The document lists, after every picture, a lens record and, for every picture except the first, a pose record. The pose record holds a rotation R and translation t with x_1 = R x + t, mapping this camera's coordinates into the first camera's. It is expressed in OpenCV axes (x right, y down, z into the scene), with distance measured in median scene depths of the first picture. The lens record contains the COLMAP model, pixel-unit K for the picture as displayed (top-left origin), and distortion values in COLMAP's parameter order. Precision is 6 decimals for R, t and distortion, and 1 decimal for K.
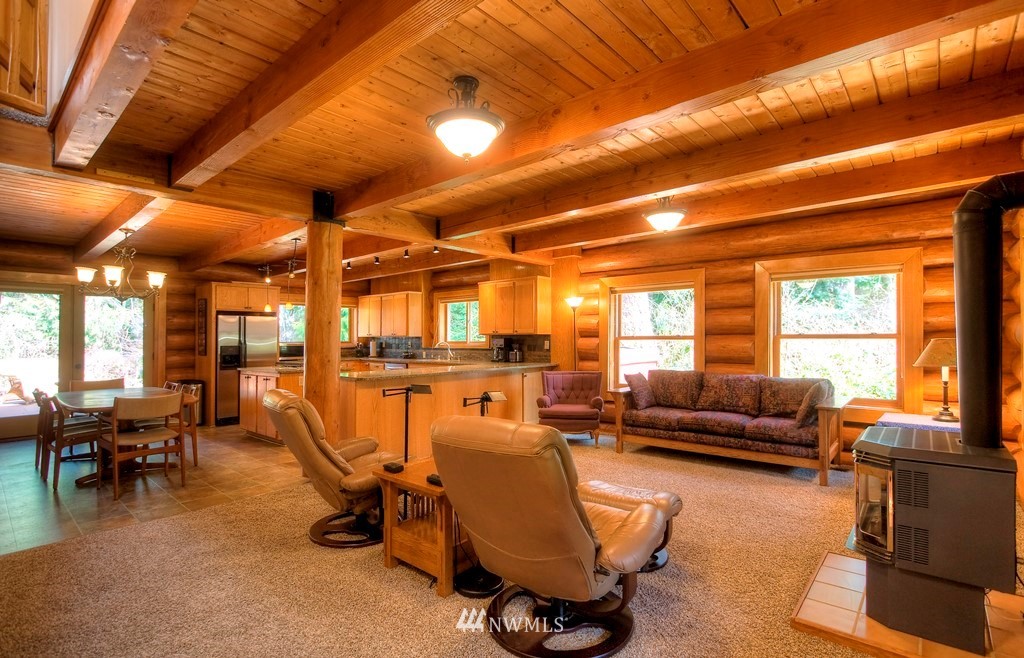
lens RADIAL K [[483.3, 0, 515.0], [0, 483.3, 334.7], [0, 0, 1]] dist [-0.003030, -0.000352]
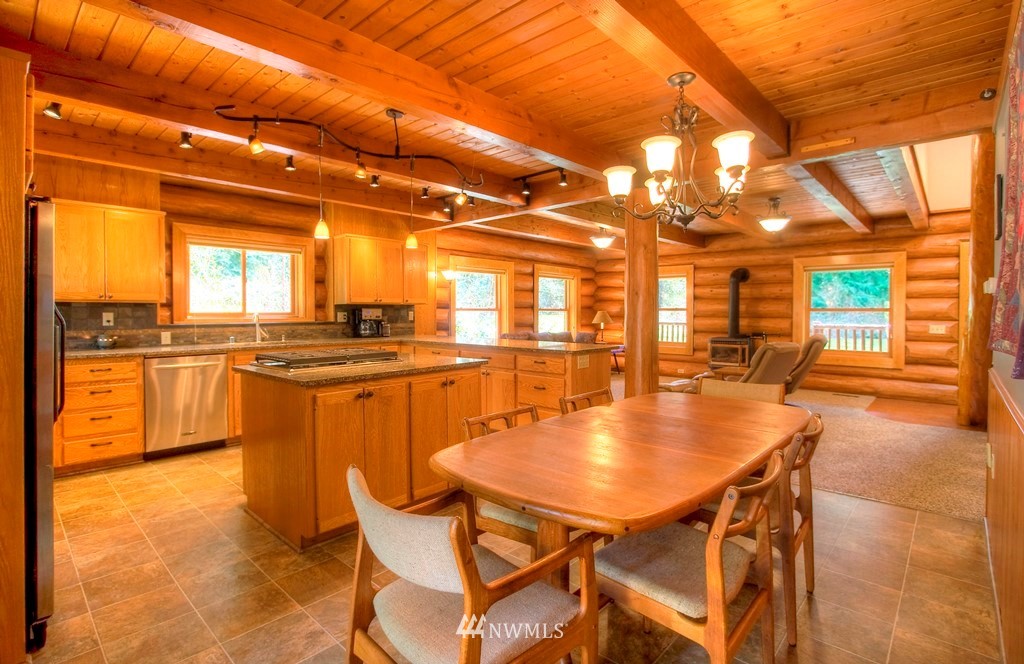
lens RADIAL K [[487.1, 0, 507.2], [0, 487.1, 316.6], [0, 0, 1]] dist [-0.000370, -0.001245]
pose [[0.034144, -0.003862, 0.999409, -1.024402], [-0.009663, 0.999945, 0.004194, 0.018857], [-0.999370, -0.009801, 0.034105, 0.908582]]
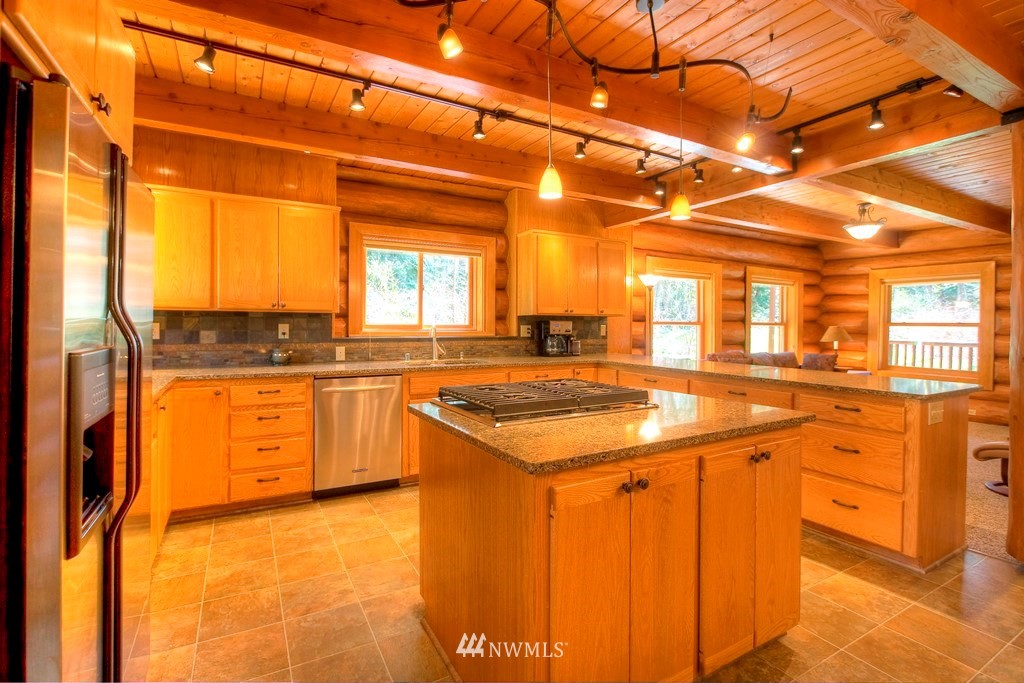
lens RADIAL K [[477.8, 0, 511.8], [0, 477.8, 323.5], [0, 0, 1]] dist [-0.007325, -0.000494]
pose [[0.327667, 0.010082, 0.944739, -0.819935], [-0.018153, 0.999826, -0.004374, 0.018425], [-0.944619, -0.015717, 0.327793, 1.034118]]
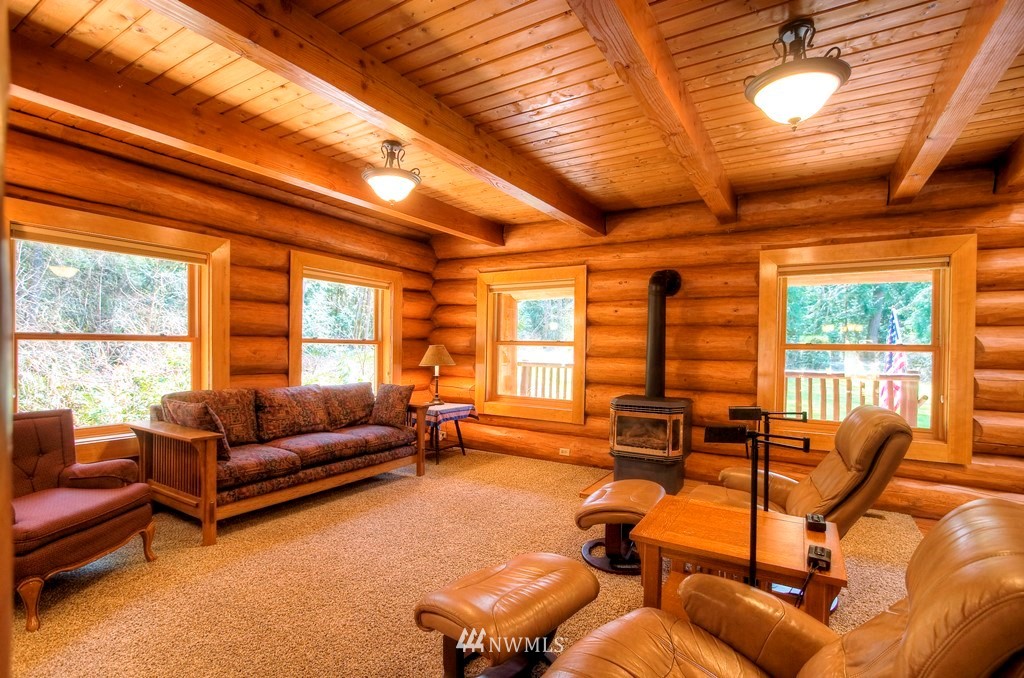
lens RADIAL K [[487.9, 0, 516.2], [0, 487.9, 352.3], [0, 0, 1]] dist [-0.016660, 0.000041]
pose [[-0.171856, -0.005535, 0.985106, -0.341832], [-0.021027, 0.999777, 0.001949, 0.013746], [-0.984898, -0.020378, -0.171934, 0.658894]]
